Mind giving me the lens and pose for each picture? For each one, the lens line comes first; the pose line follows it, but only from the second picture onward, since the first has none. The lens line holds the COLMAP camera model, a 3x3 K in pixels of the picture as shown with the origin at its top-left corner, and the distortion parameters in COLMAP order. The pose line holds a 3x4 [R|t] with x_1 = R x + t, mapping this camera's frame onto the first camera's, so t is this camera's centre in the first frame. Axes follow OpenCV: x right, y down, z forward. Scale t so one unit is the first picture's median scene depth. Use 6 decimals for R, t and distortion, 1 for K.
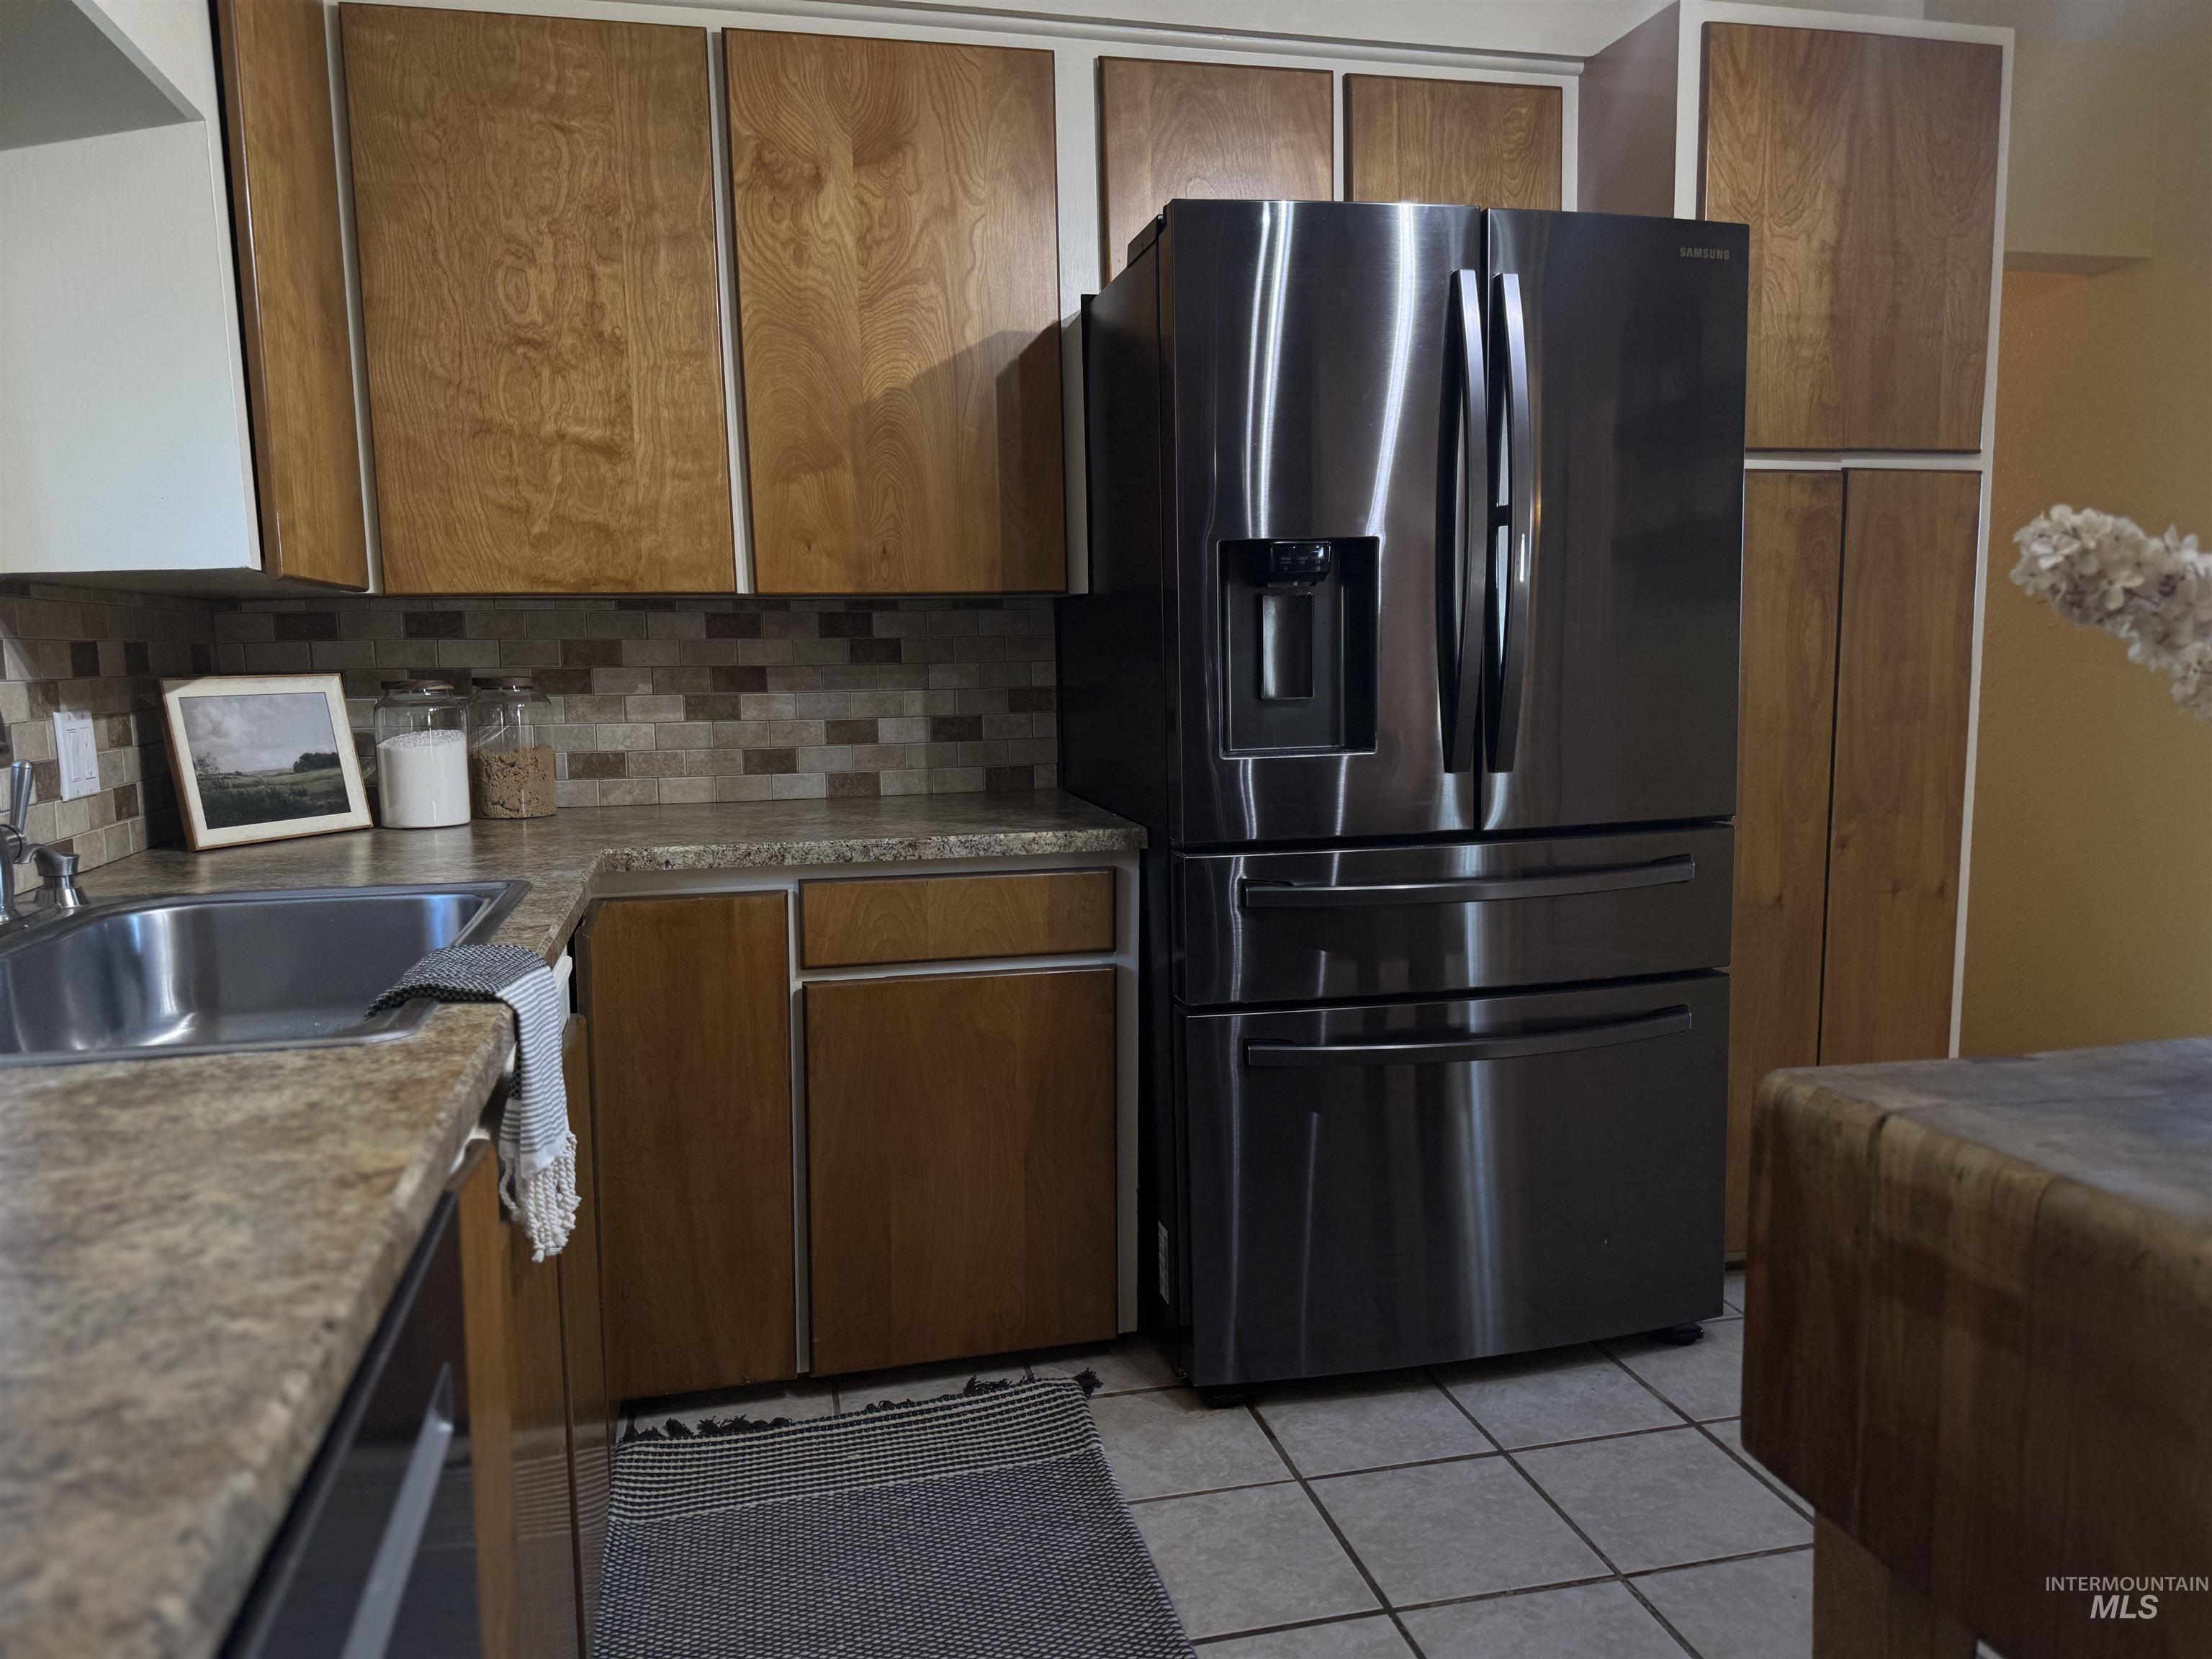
lens RADIAL K [[1592.1, 0, 1104.5], [0, 1592.1, 839.0], [0, 0, 1]] dist [0.004430, 0.000285]
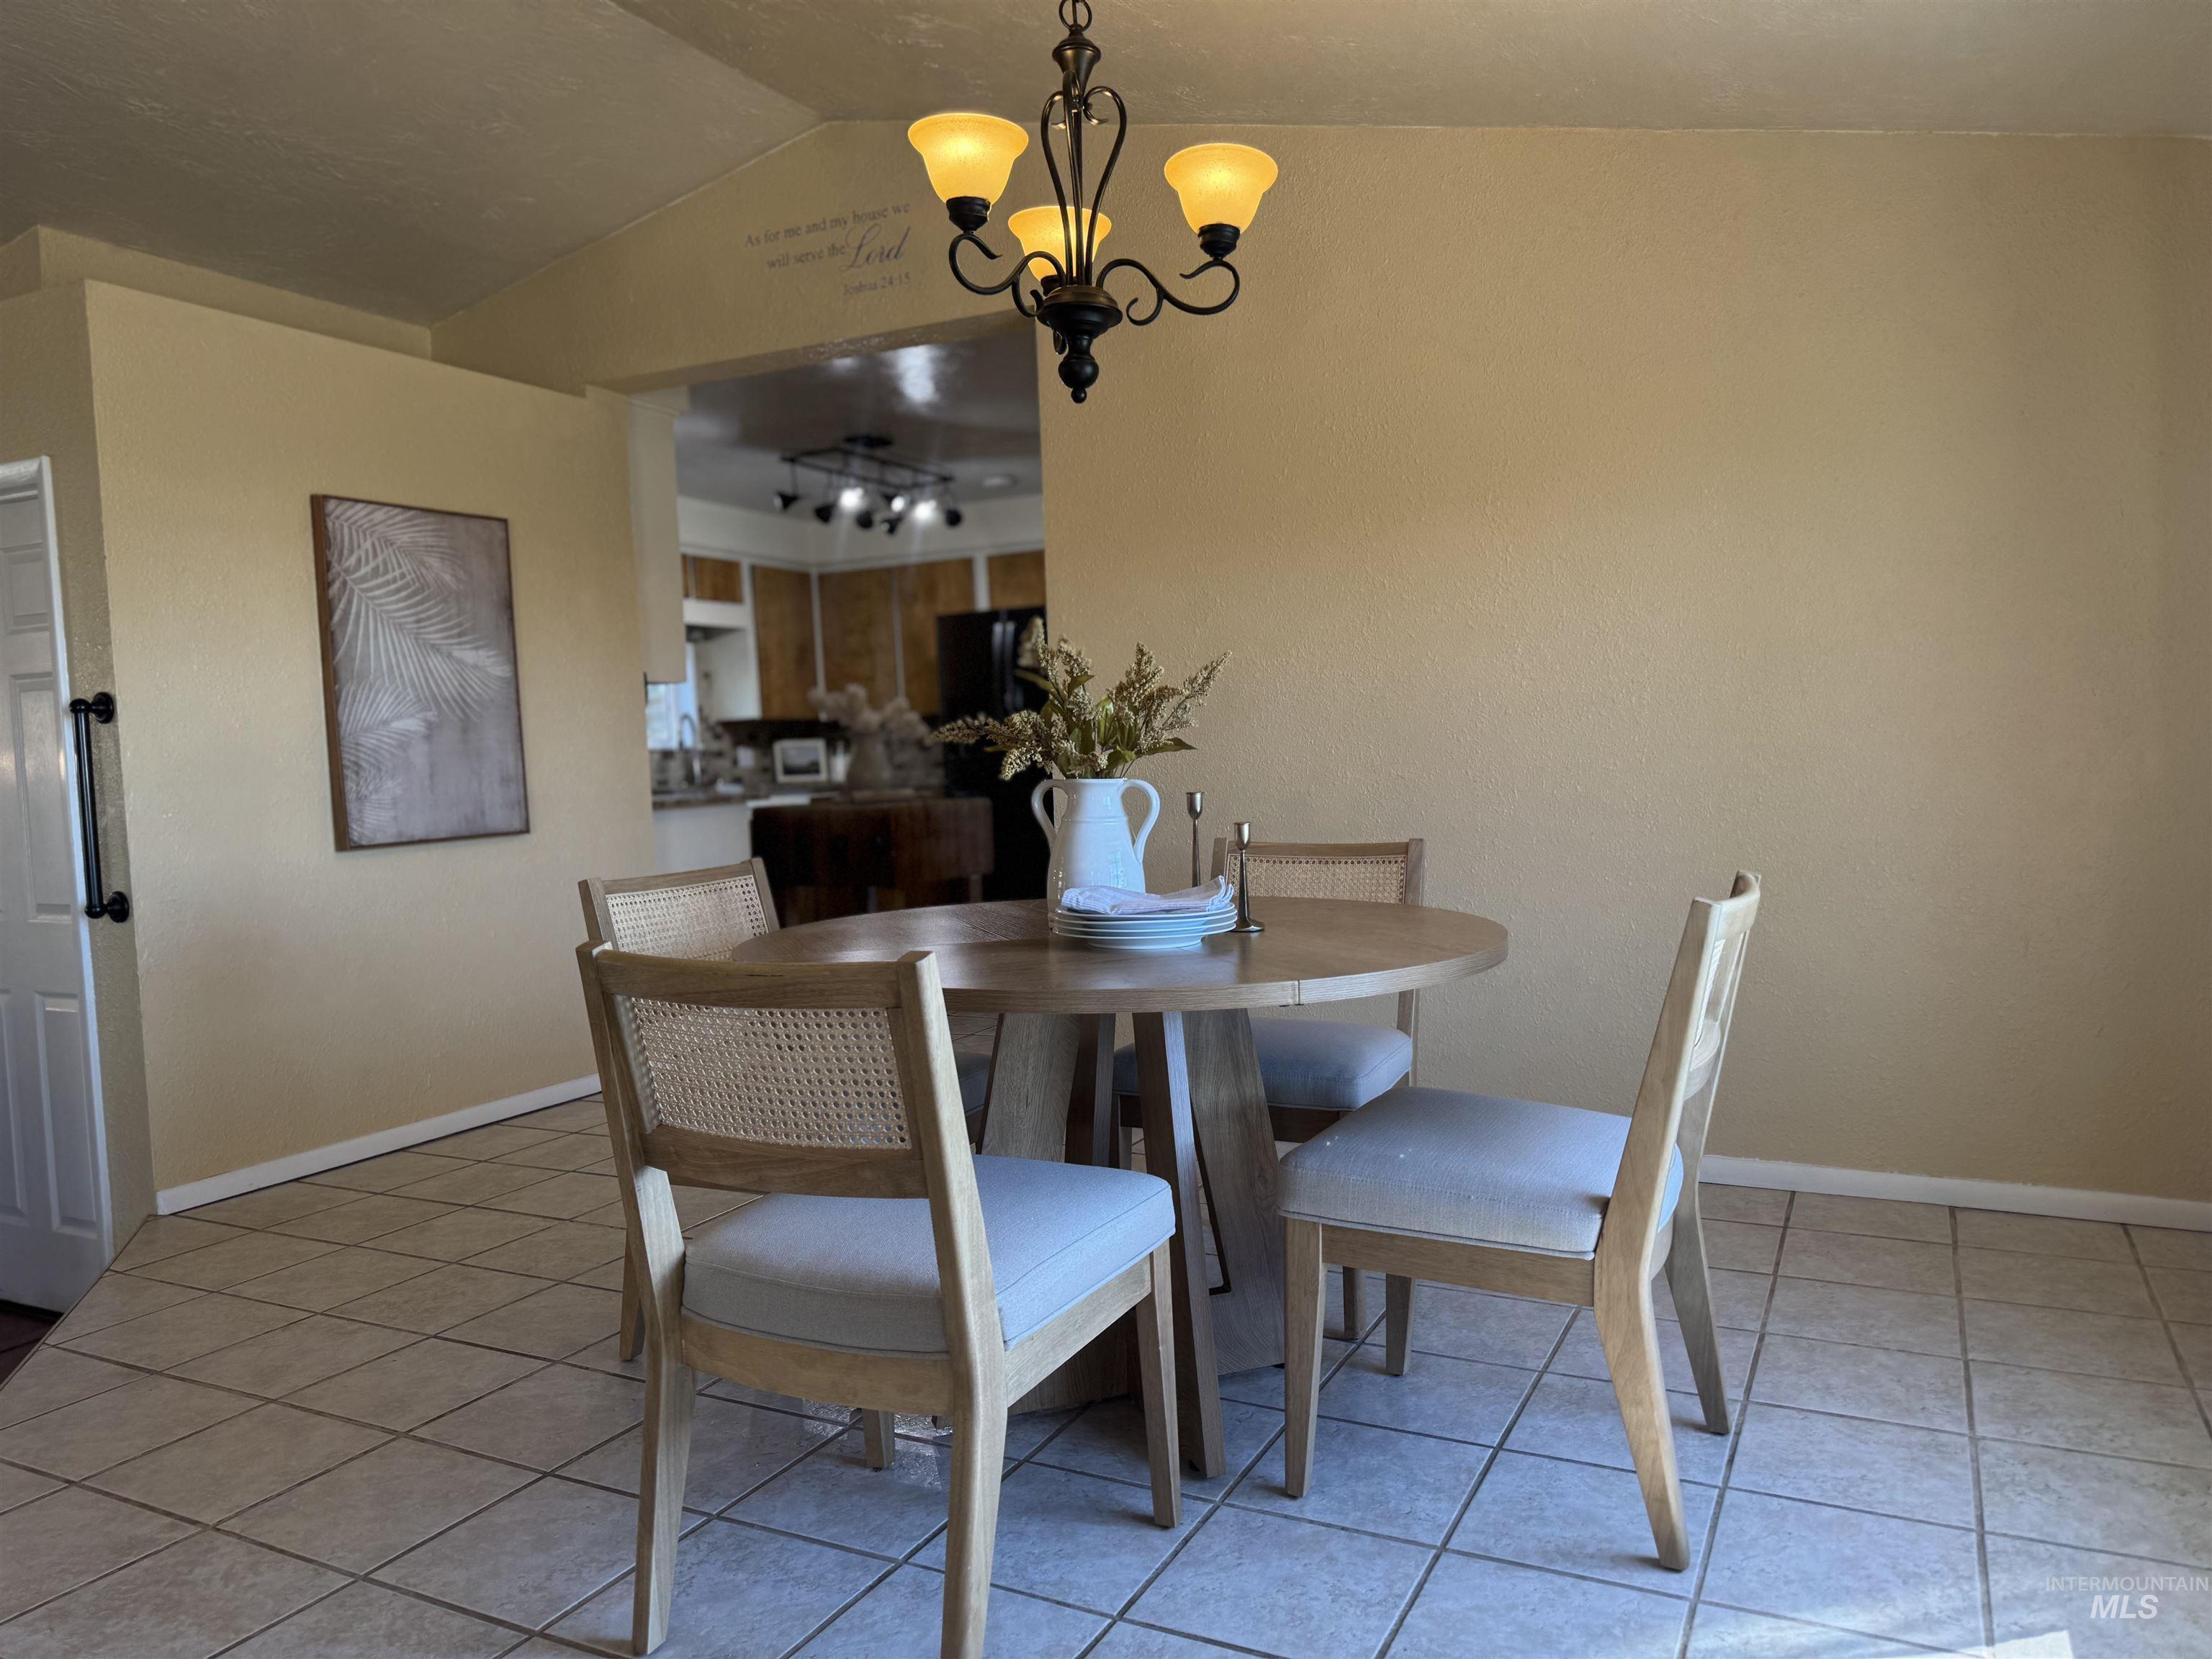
lens RADIAL K [[1554.2, 0, 1106.6], [0, 1554.2, 862.2], [0, 0, 1]] dist [0.006230, -0.050441]
pose [[0.754271, 0.034921, -0.655634, 5.698561], [-0.058144, 0.998214, -0.013724, 0.459405], [0.653983, 0.048473, 0.754954, -3.110248]]
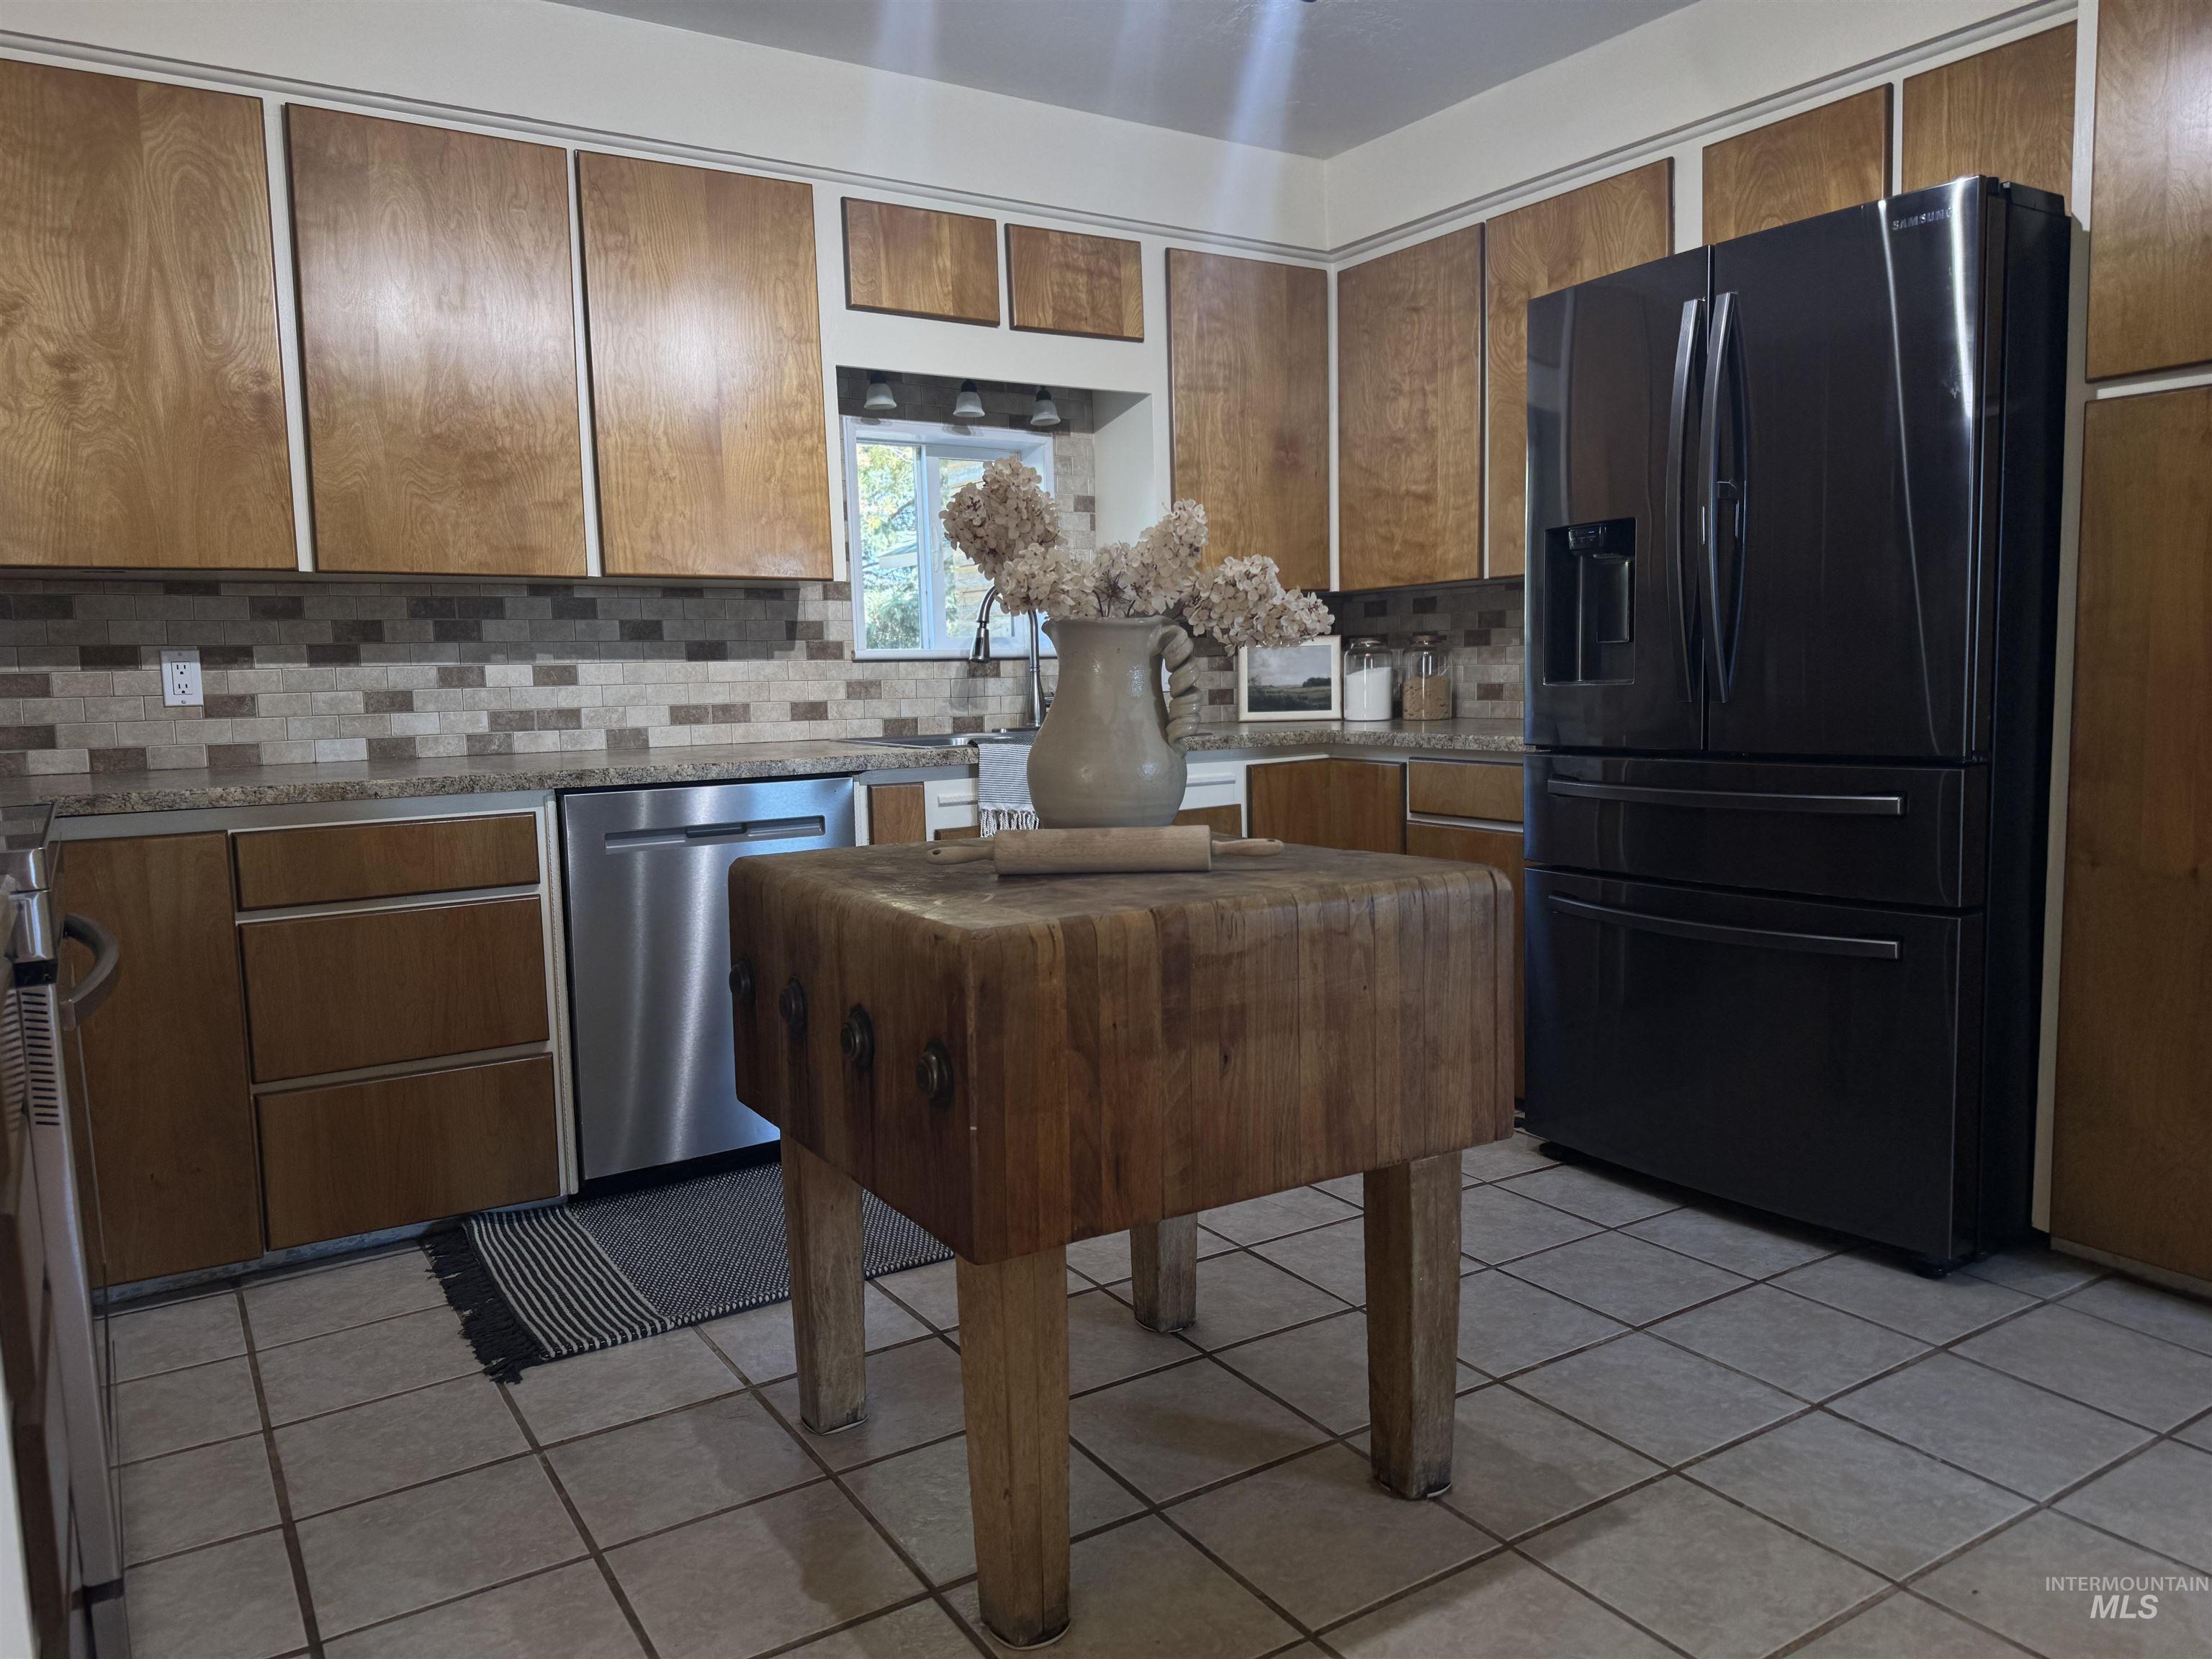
lens RADIAL K [[1554.2, 0, 1106.6], [0, 1554.2, 862.2], [0, 0, 1]] dist [0.006230, -0.050441]
pose [[0.320558, 0.124095, -0.939065, 2.630945], [-0.088321, 0.990978, 0.100806, -0.002030], [0.943102, 0.050625, 0.328627, 0.389703]]
